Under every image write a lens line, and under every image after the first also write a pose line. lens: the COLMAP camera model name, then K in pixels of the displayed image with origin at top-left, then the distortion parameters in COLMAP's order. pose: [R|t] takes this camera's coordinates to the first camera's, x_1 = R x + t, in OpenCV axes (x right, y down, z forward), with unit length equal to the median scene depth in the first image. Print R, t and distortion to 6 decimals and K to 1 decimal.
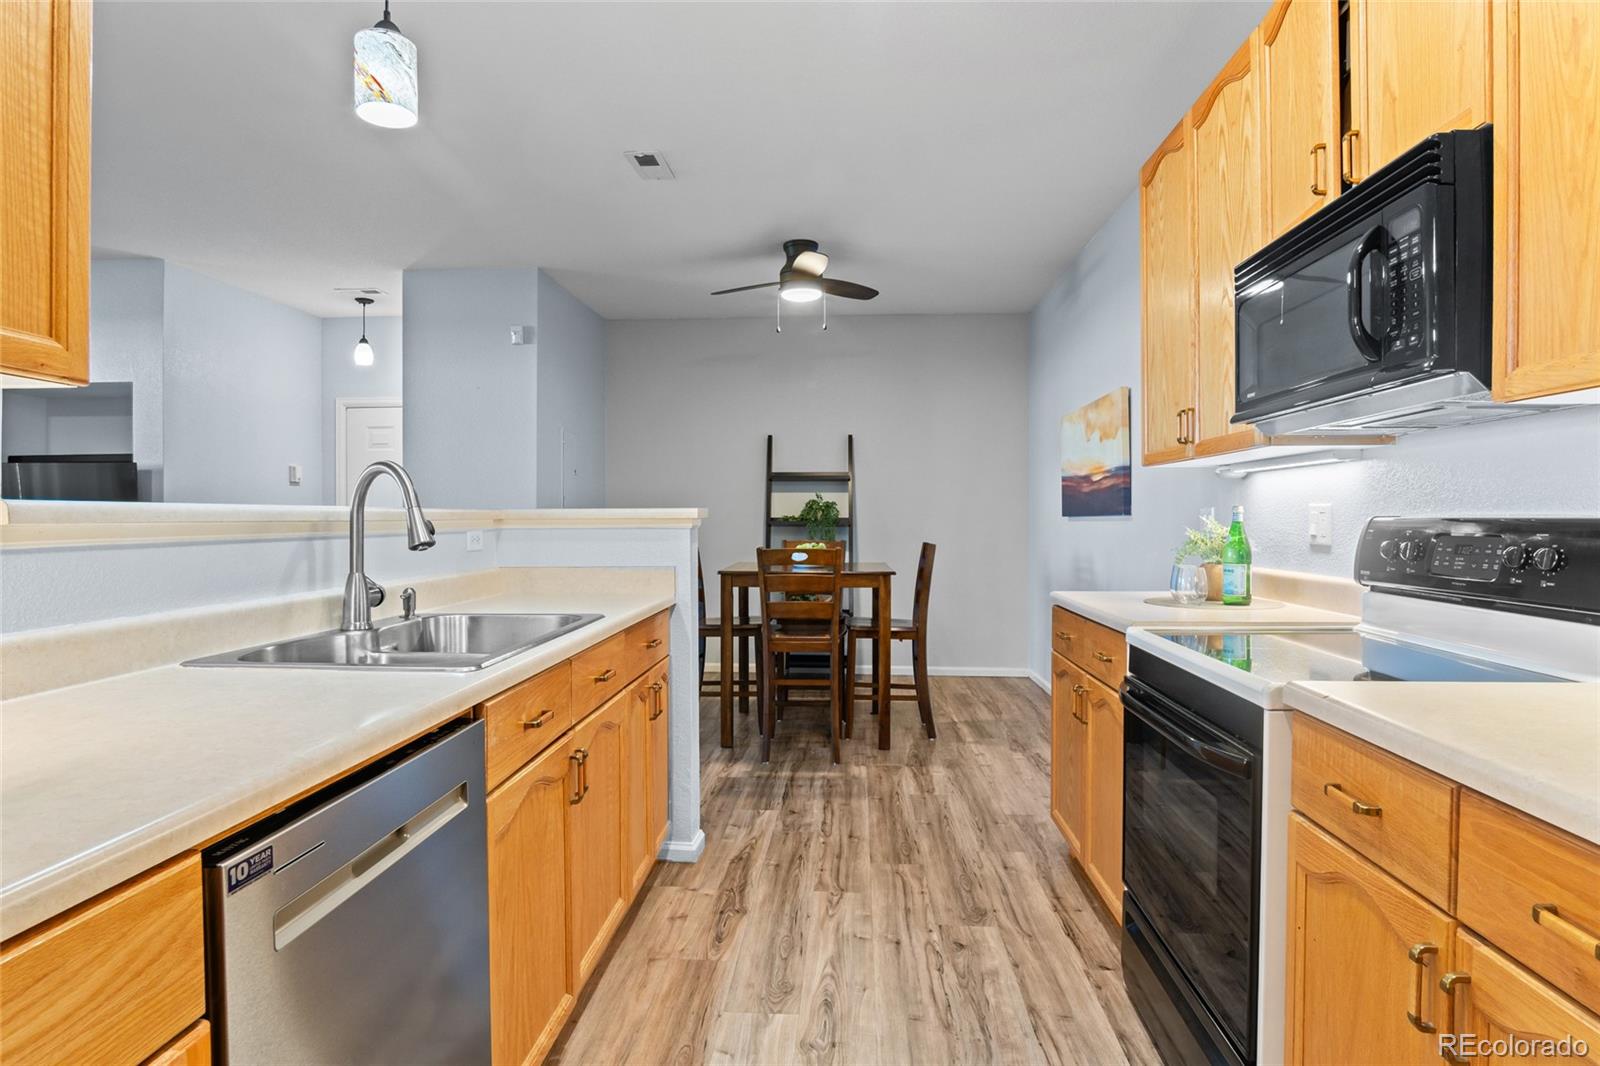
lens RADIAL K [[875.0, 0, 796.1], [0, 875.0, 521.5], [0, 0, 1]] dist [-0.037460, 0.010382]
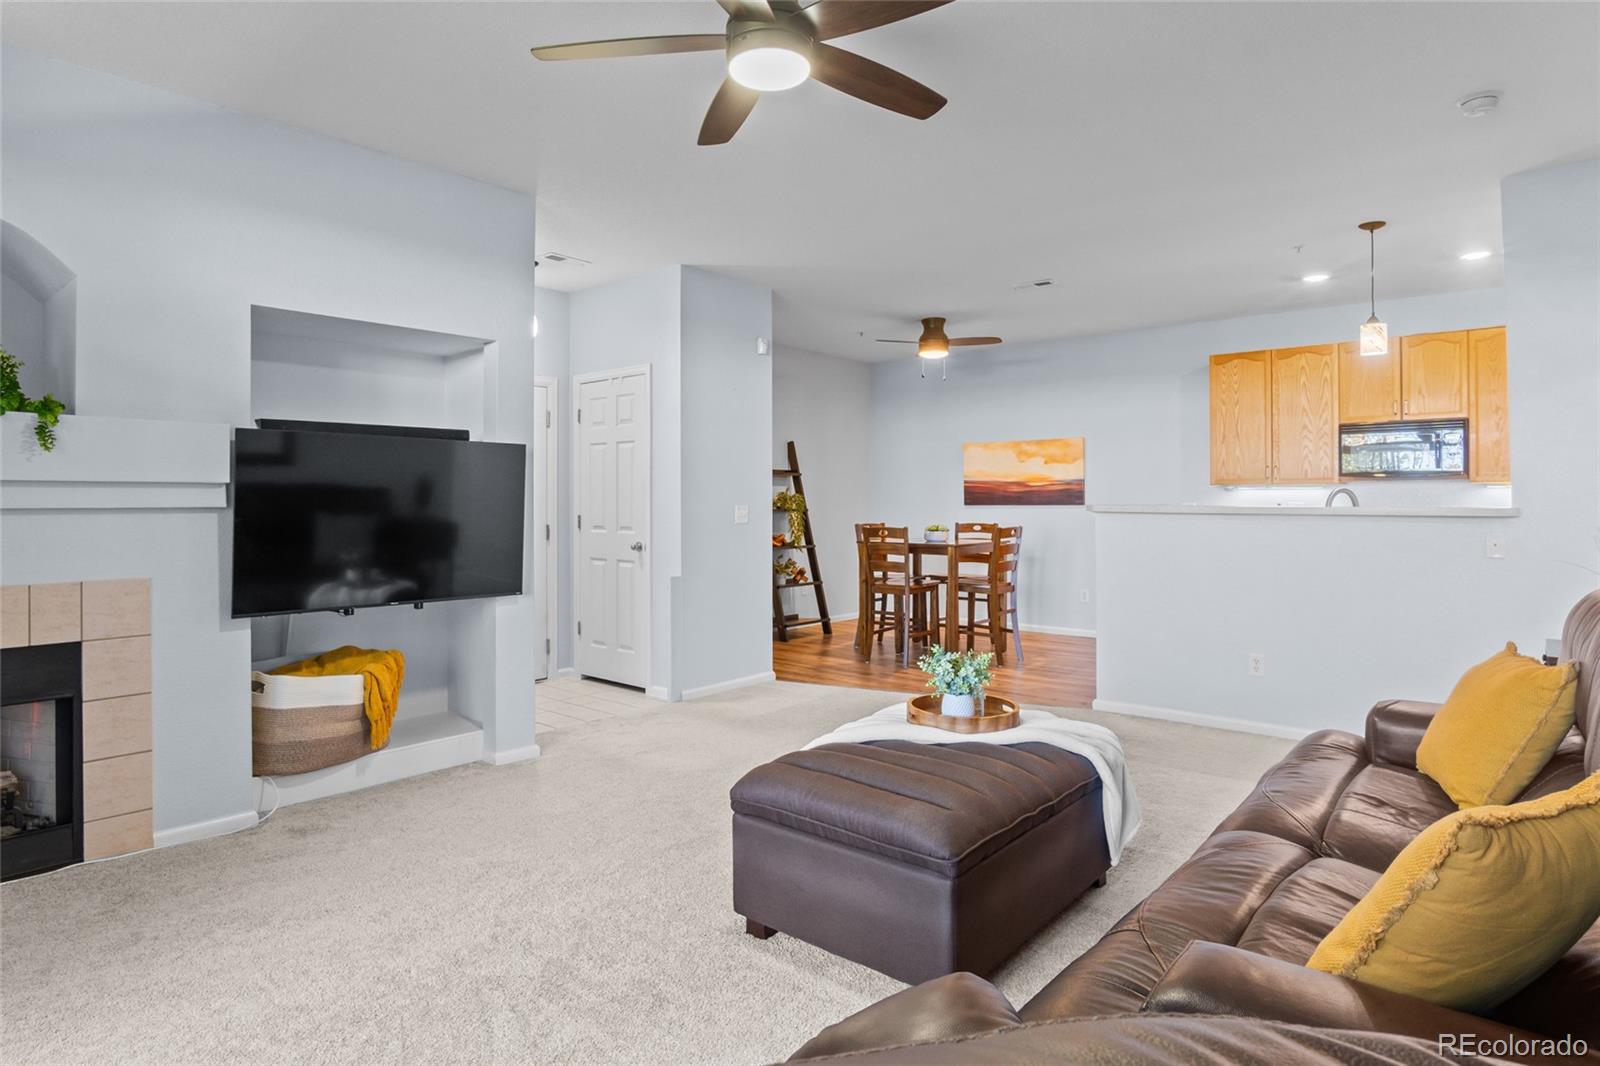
lens RADIAL K [[875.0, 0, 766.1], [0, 875.0, 498.0], [0, 0, 1]] dist [-0.037460, 0.010382]
pose [[0.616866, 0.001755, 0.787066, -1.745982], [0.002595, 0.999988, -0.004264, -0.018877], [-0.787064, 0.004673, 0.616853, 0.429346]]
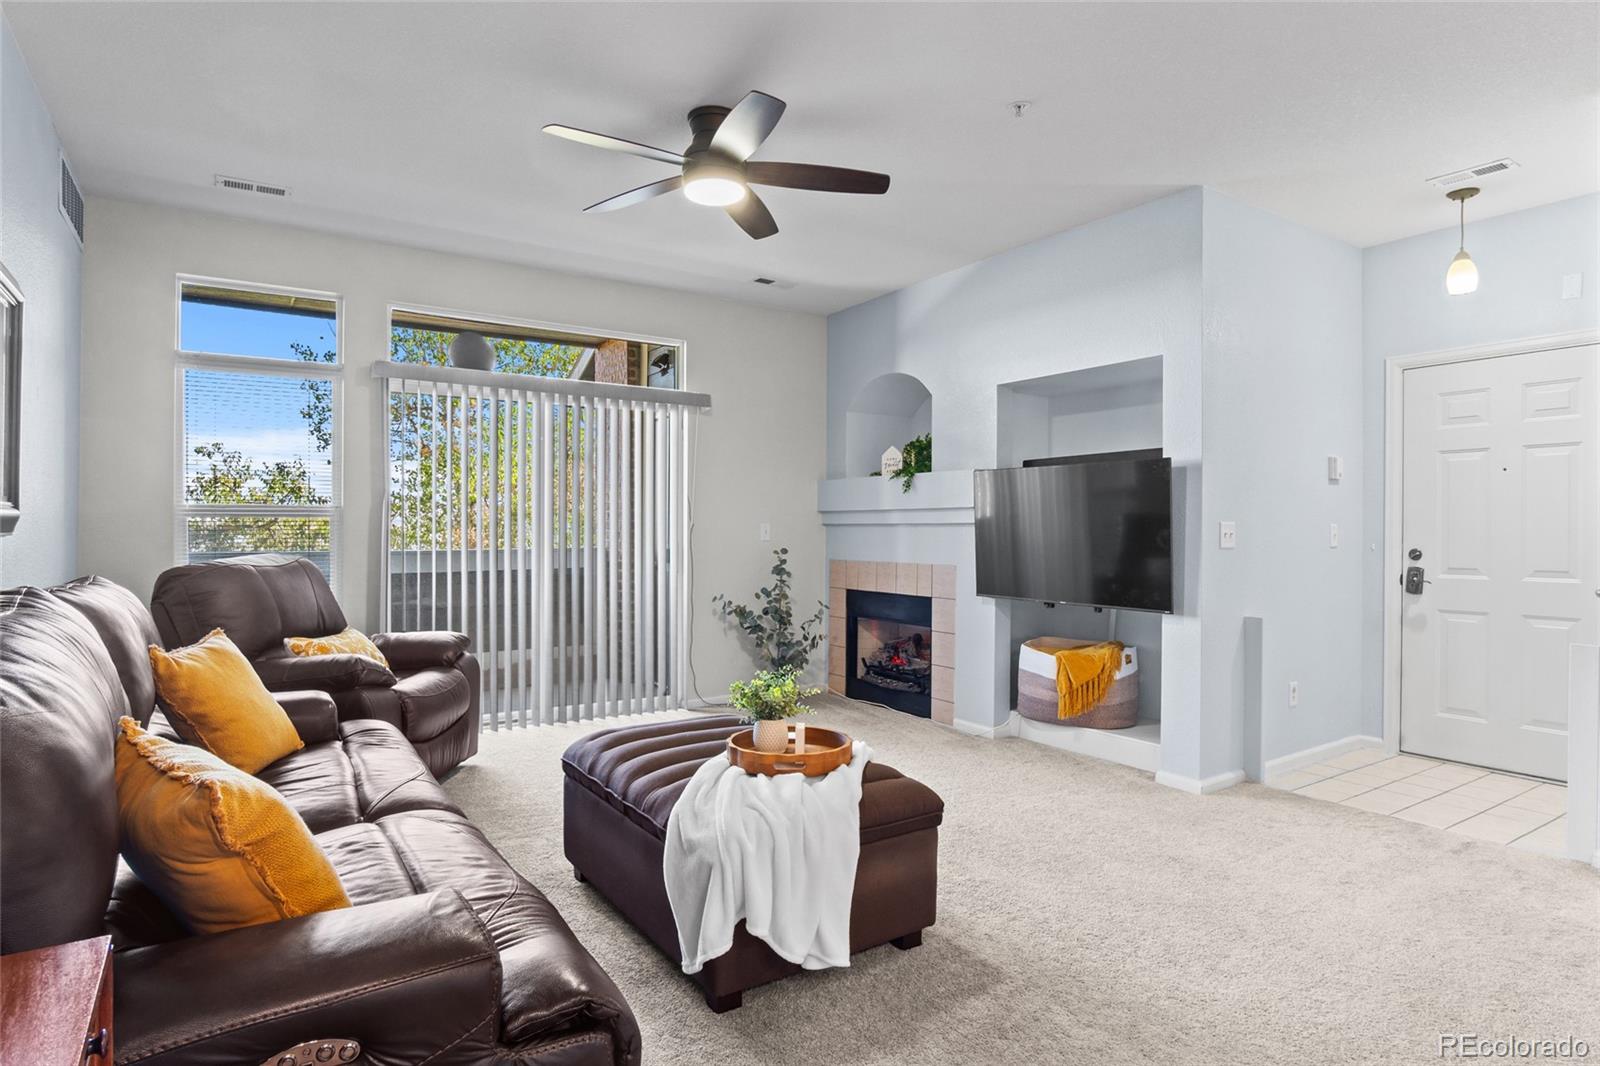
lens RADIAL K [[875.0, 0, 790.6], [0, 875.0, 531.3], [0, 0, 1]] dist [-0.037460, 0.010382]
pose [[0.596179, 0.004500, -0.802839, -0.466337], [-0.002888, 0.999990, 0.003460, -0.004965], [0.802847, 0.000255, 0.596186, 0.352032]]
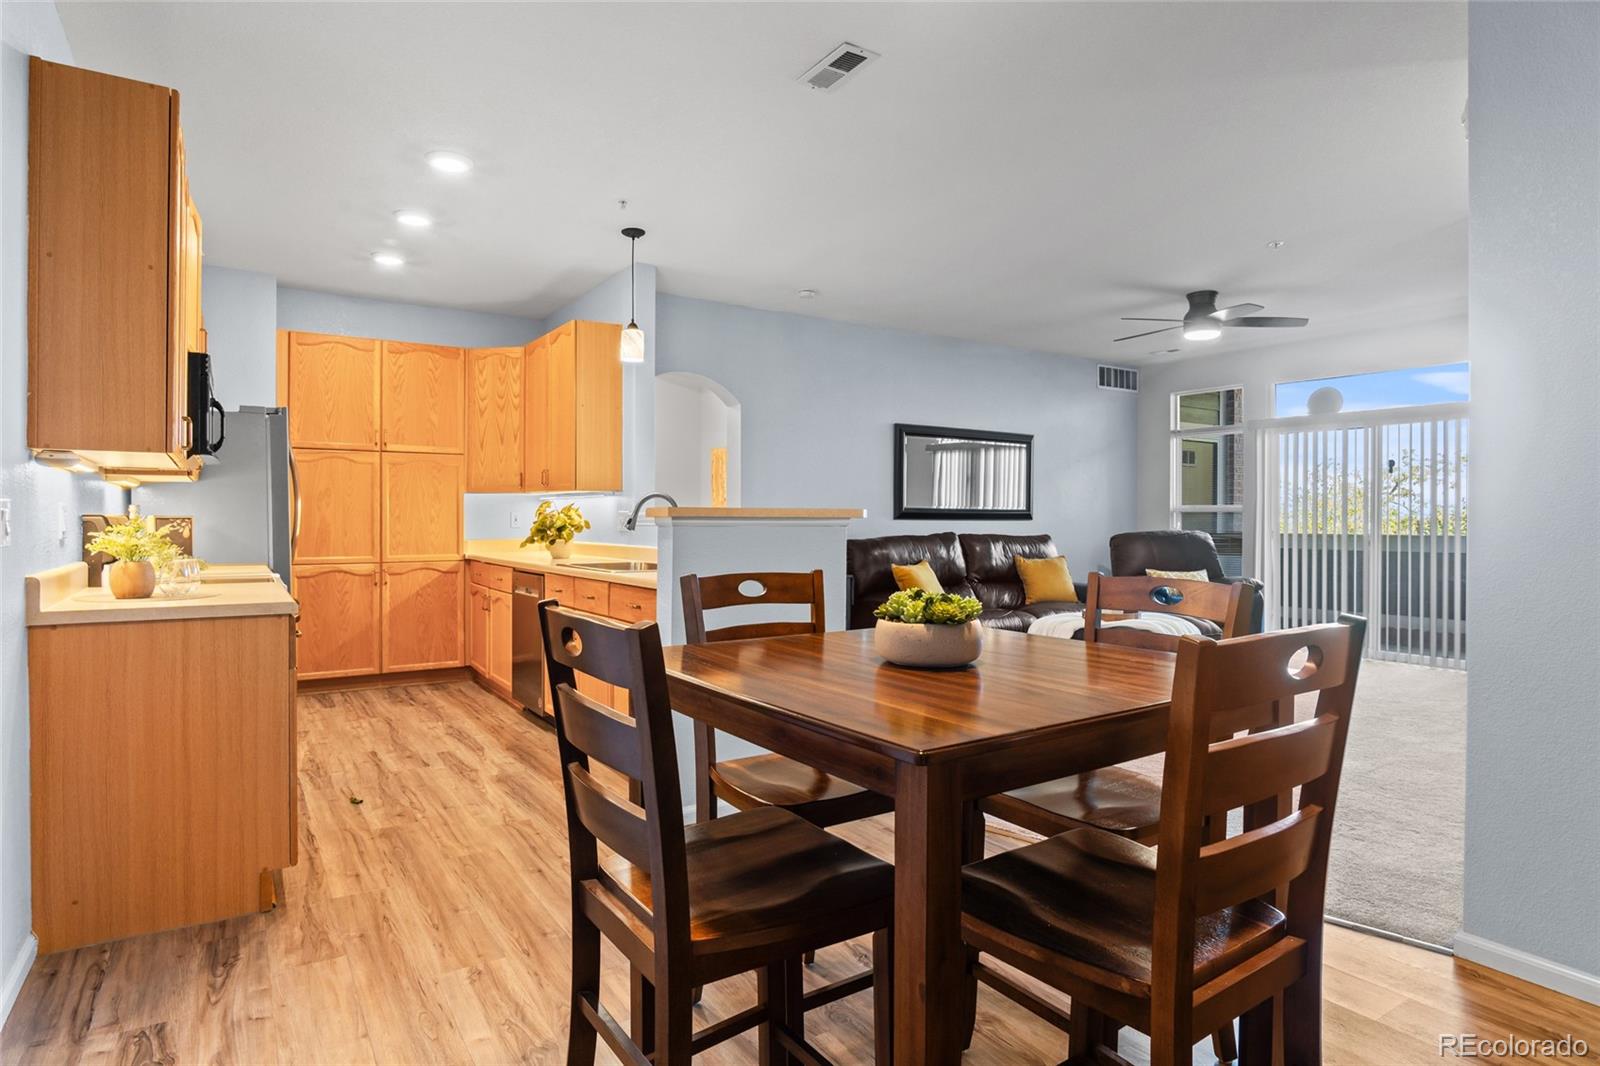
lens RADIAL K [[875.0, 0, 798.9], [0, 875.0, 522.1], [0, 0, 1]] dist [-0.037460, 0.010382]
pose [[-0.795115, 0.002776, -0.606452, 0.346015], [-0.002947, 0.999960, 0.008441, -0.006258], [0.606451, 0.008499, -0.795075, 1.650979]]
